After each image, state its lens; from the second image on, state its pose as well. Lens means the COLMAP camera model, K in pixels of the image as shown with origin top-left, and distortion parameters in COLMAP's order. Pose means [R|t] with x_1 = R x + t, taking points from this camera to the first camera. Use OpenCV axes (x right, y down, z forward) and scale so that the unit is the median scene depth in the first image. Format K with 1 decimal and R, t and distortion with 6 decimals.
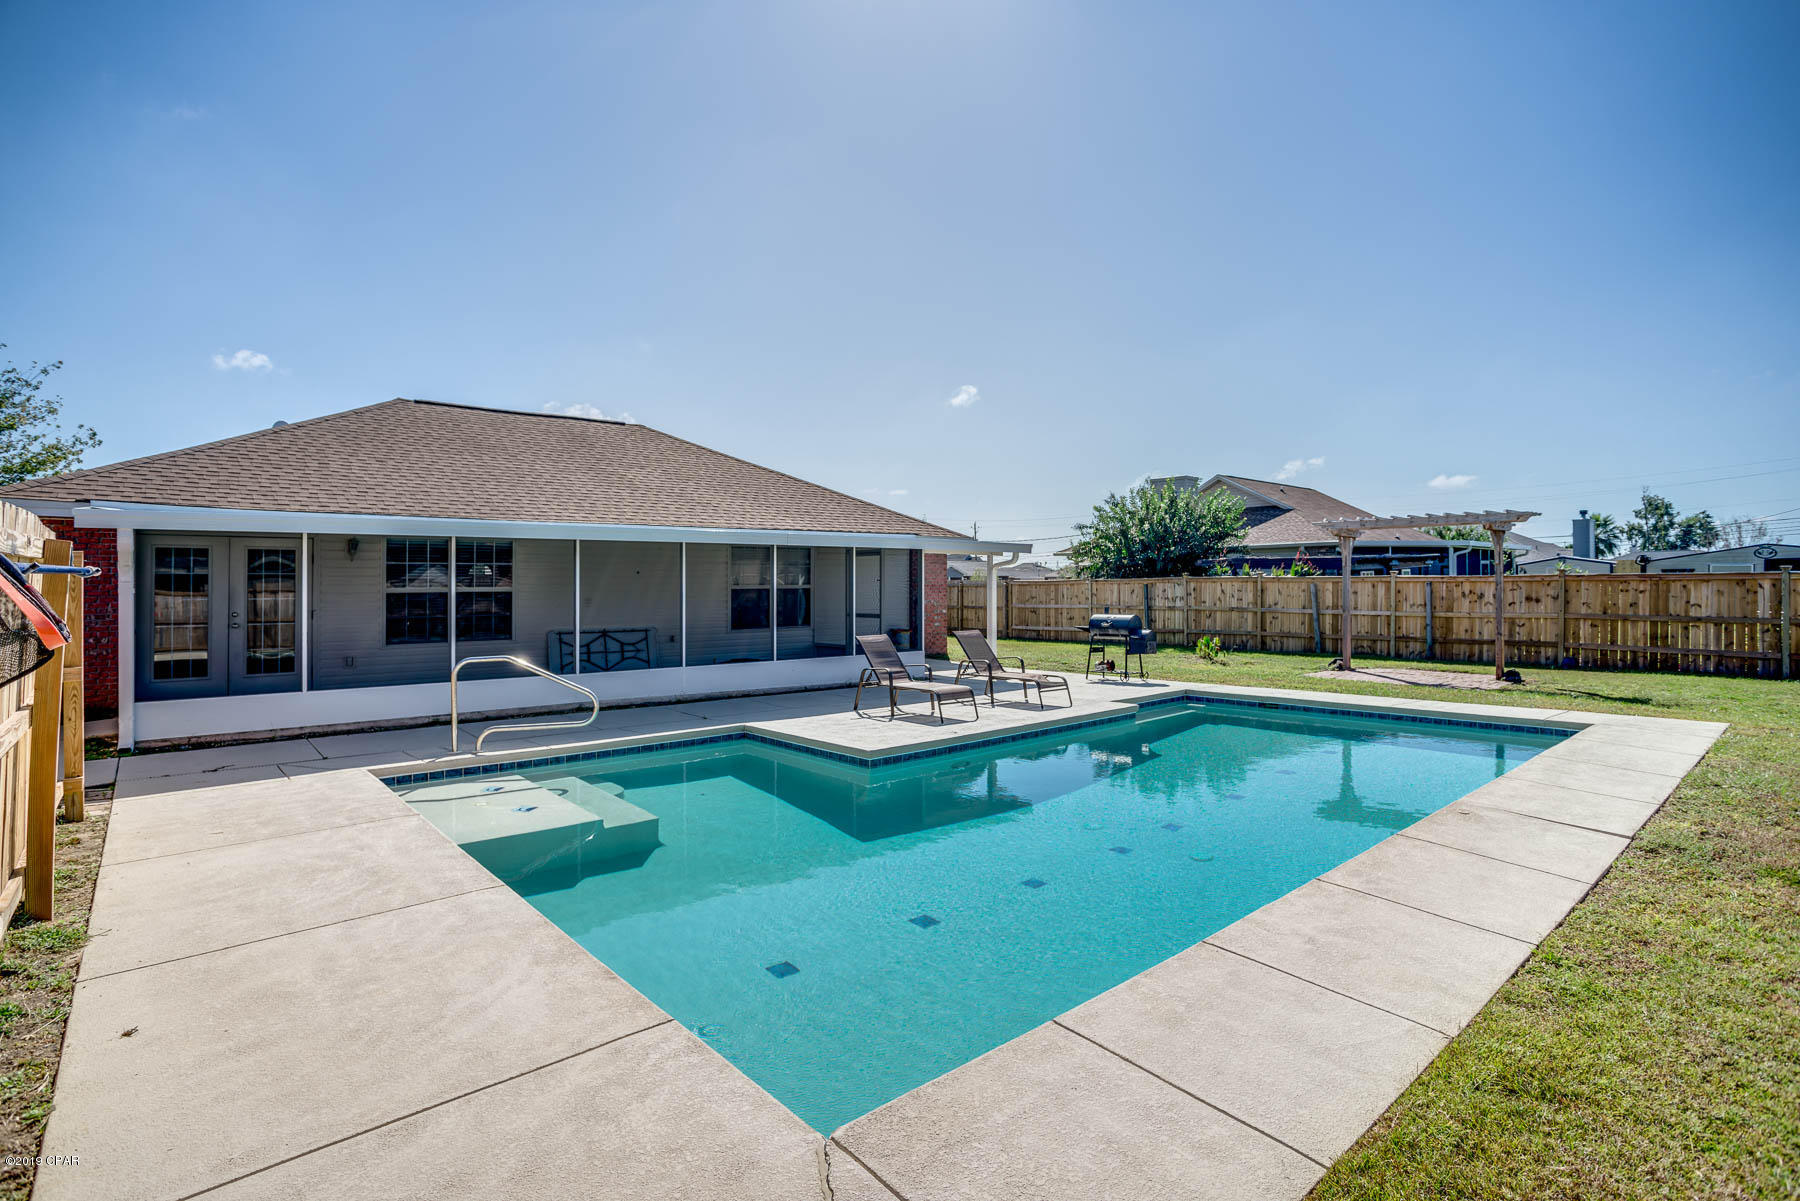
lens RADIAL K [[871.5, 0, 909.2], [0, 871.5, 586.5], [0, 0, 1]] dist [-0.045260, 0.006734]
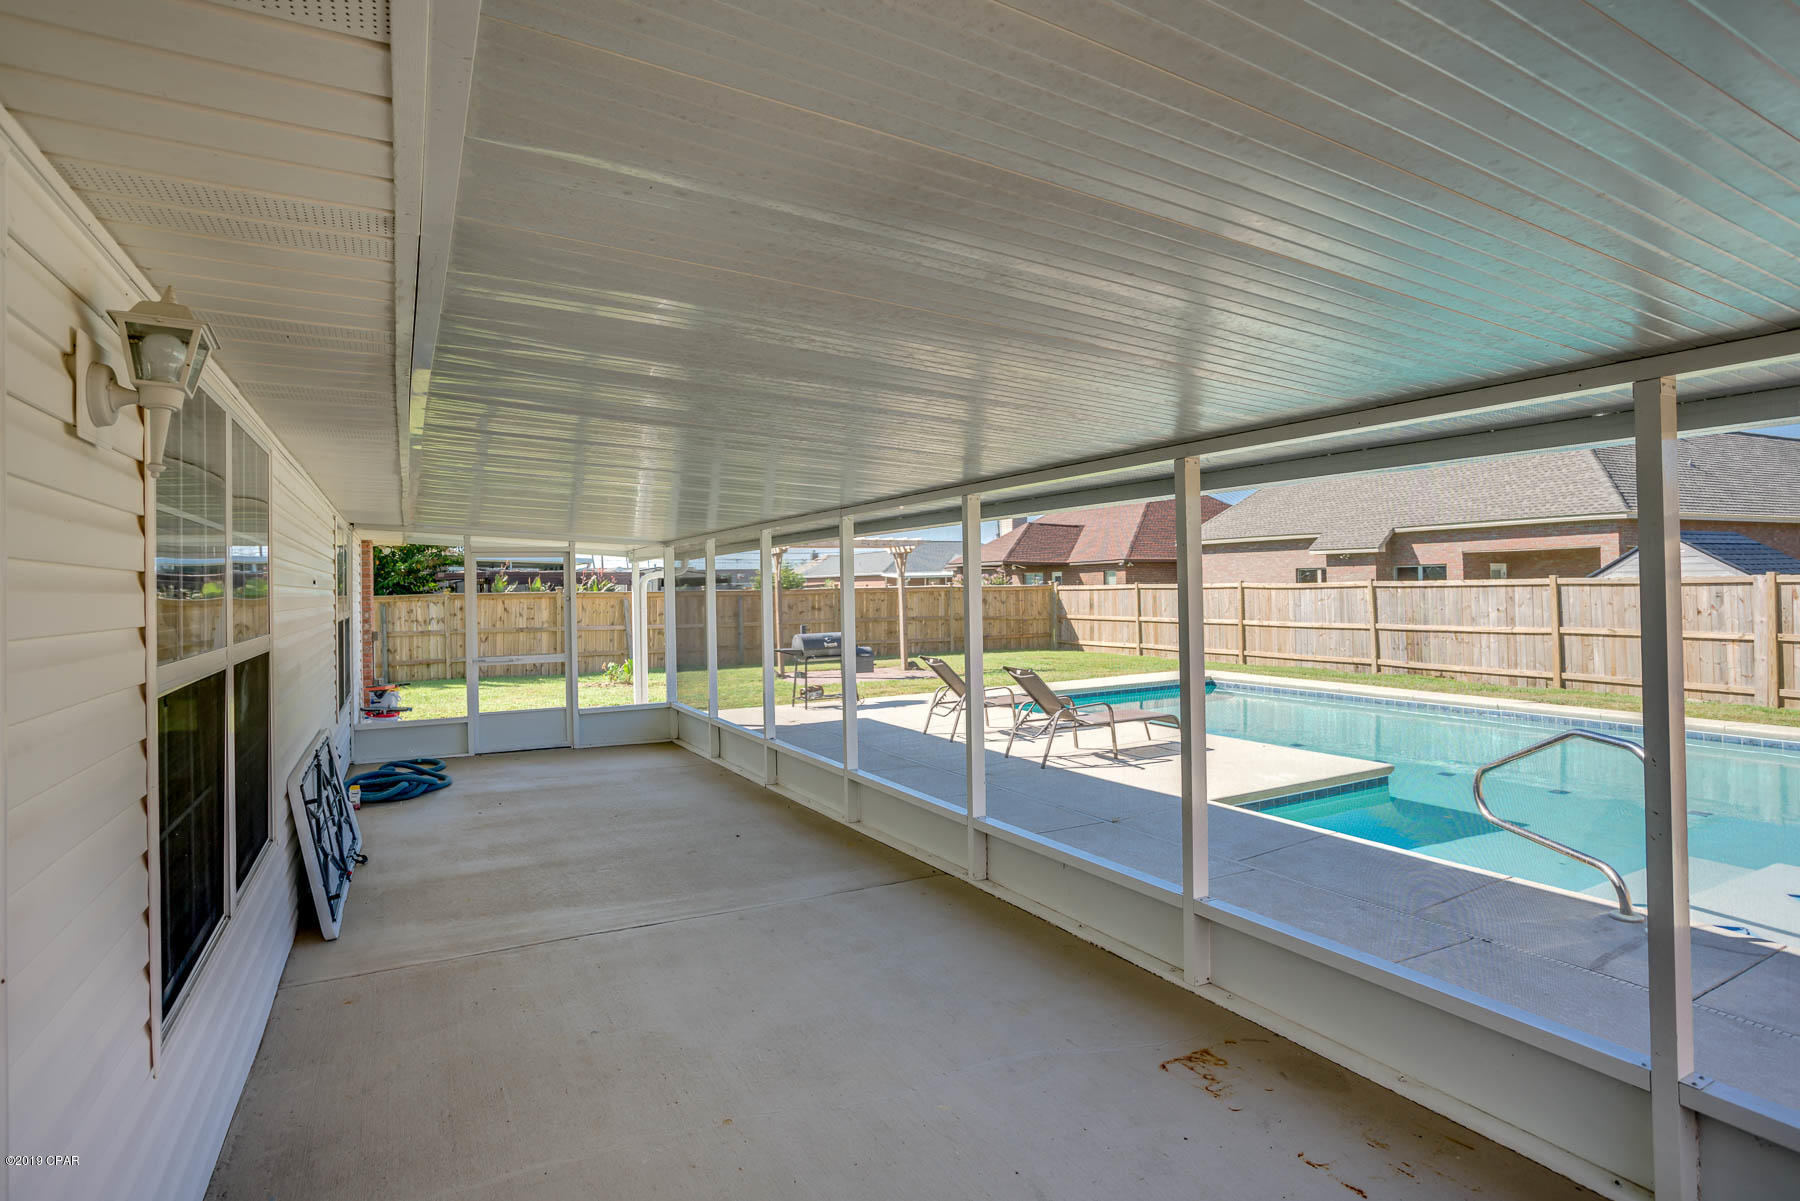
lens RADIAL K [[871.5, 0, 893.8], [0, 871.5, 594.0], [0, 0, 1]] dist [-0.045260, 0.006734]
pose [[0.195977, -0.001807, 0.980607, -0.582070], [0.016228, 0.999867, -0.001400, -0.003912], [-0.980474, 0.016188, 0.195980, 0.671973]]
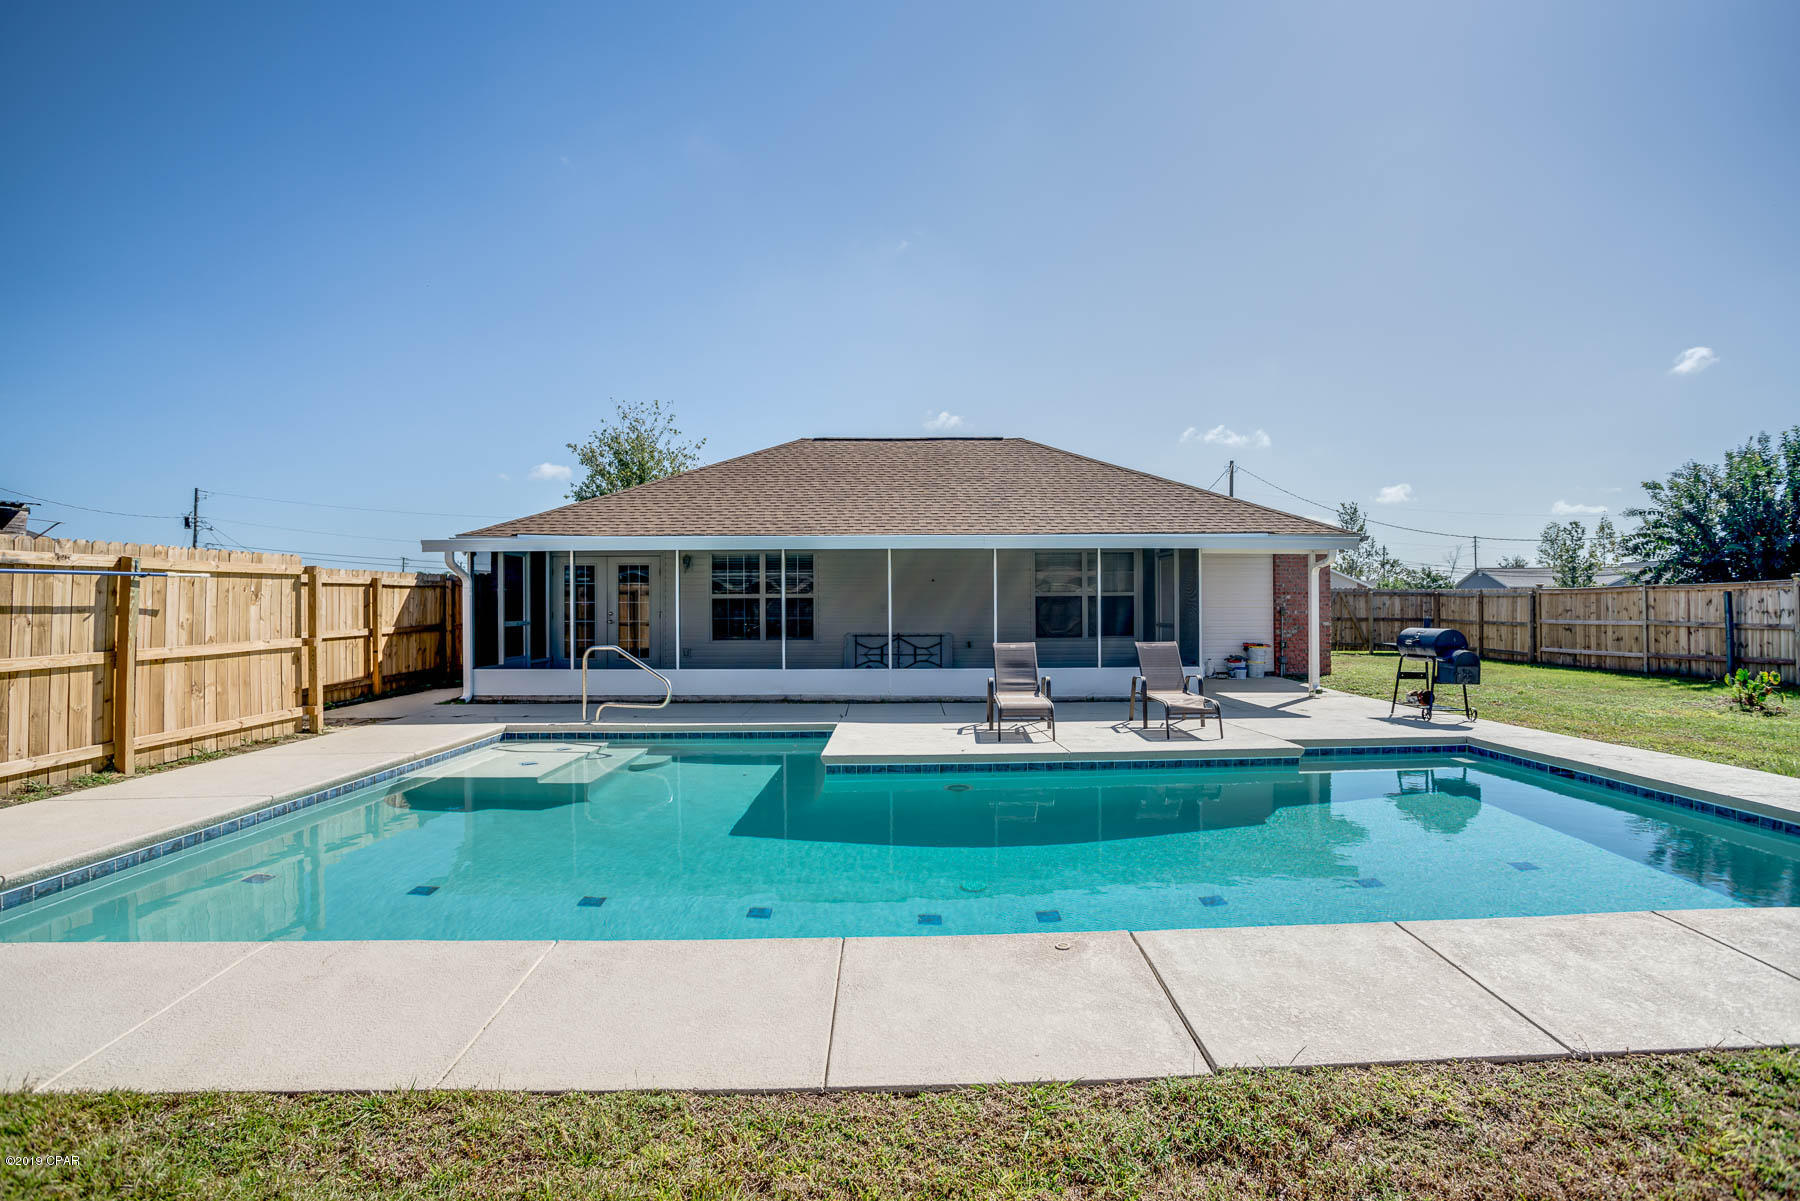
lens RADIAL K [[871.5, 0, 907.3], [0, 871.5, 599.2], [0, 0, 1]] dist [-0.045260, 0.006734]
pose [[0.778037, -0.000298, -0.628218, 0.294355], [-0.000780, 0.999999, -0.001441, 0.008066], [0.628218, 0.001611, 0.778036, 0.144644]]
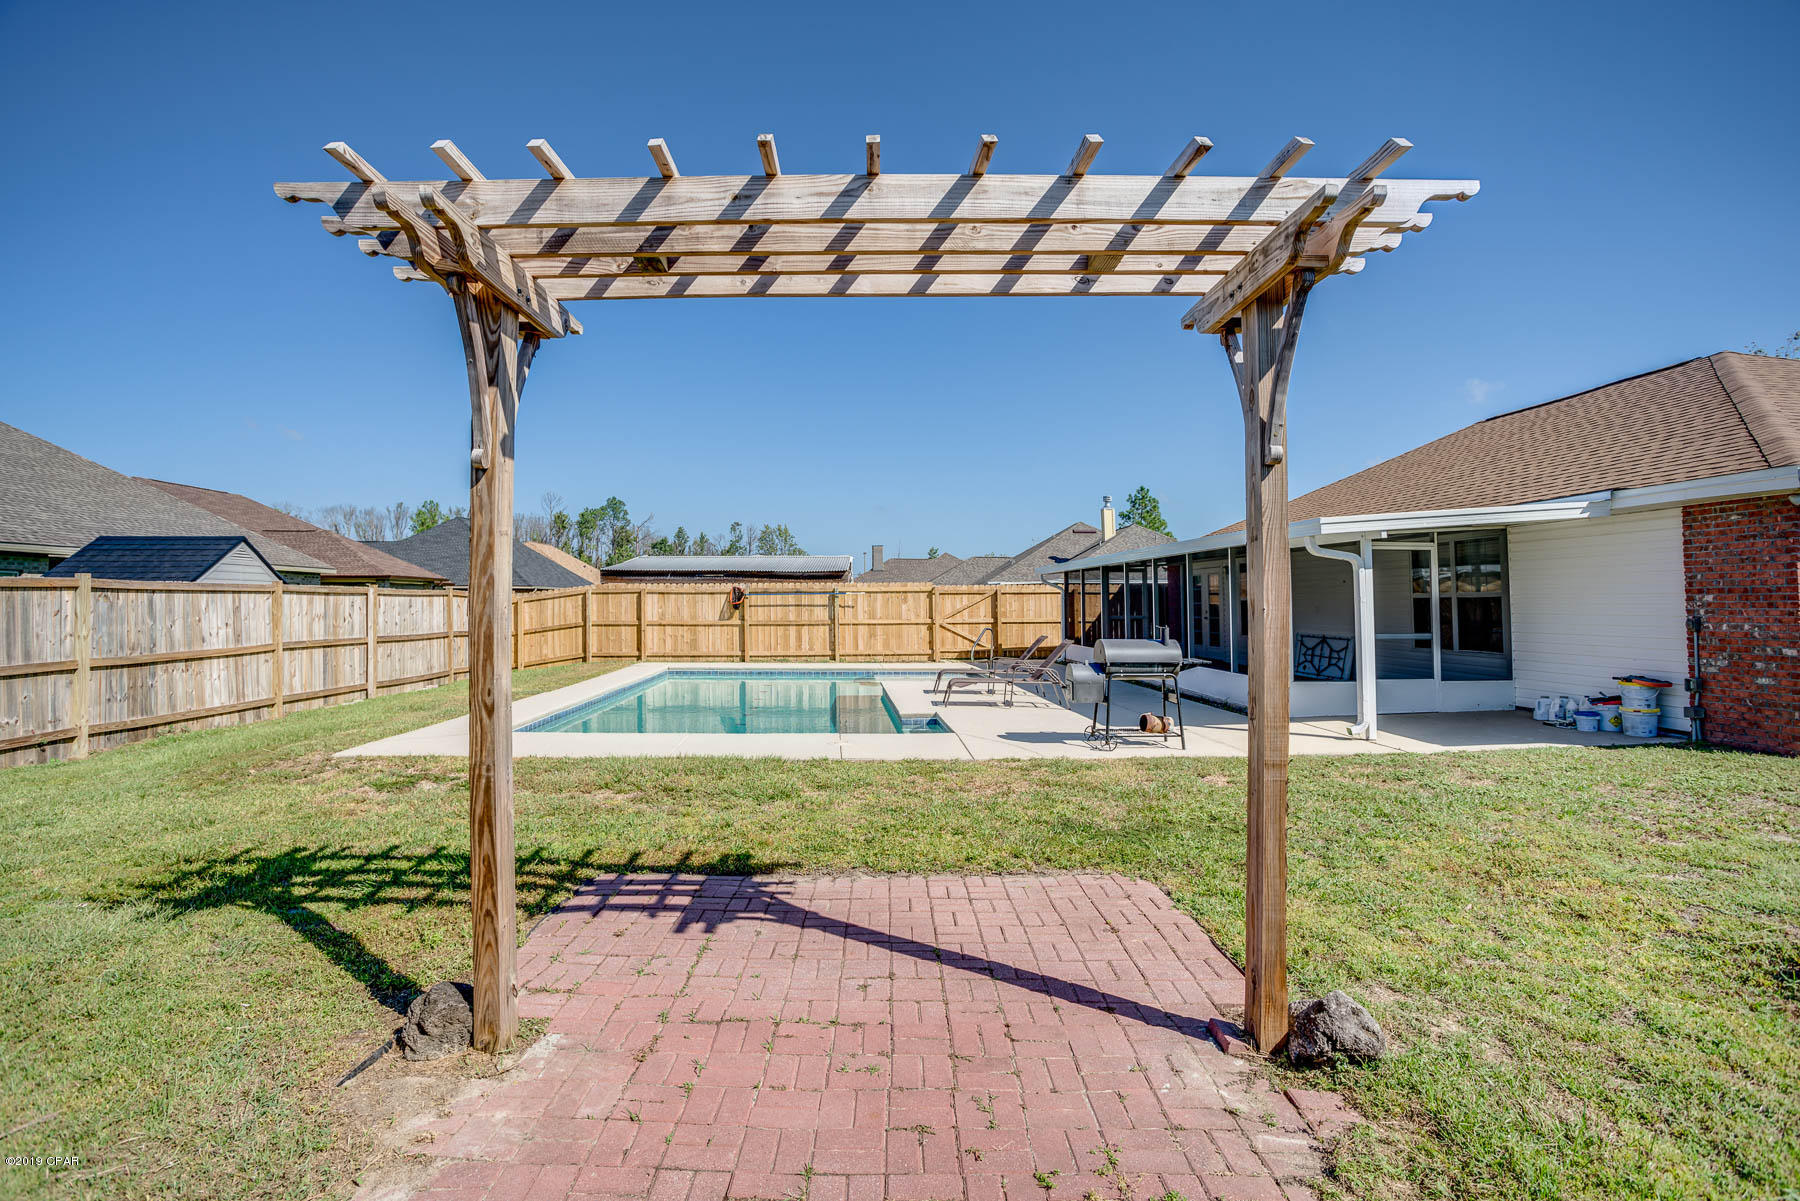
lens RADIAL K [[871.5, 0, 911.0], [0, 871.5, 596.2], [0, 0, 1]] dist [-0.045260, 0.006734]
pose [[-0.609277, -0.001581, -0.792956, 0.695843], [0.002791, 0.999988, -0.004138, 0.004569], [0.792953, -0.004735, -0.609265, 1.133303]]
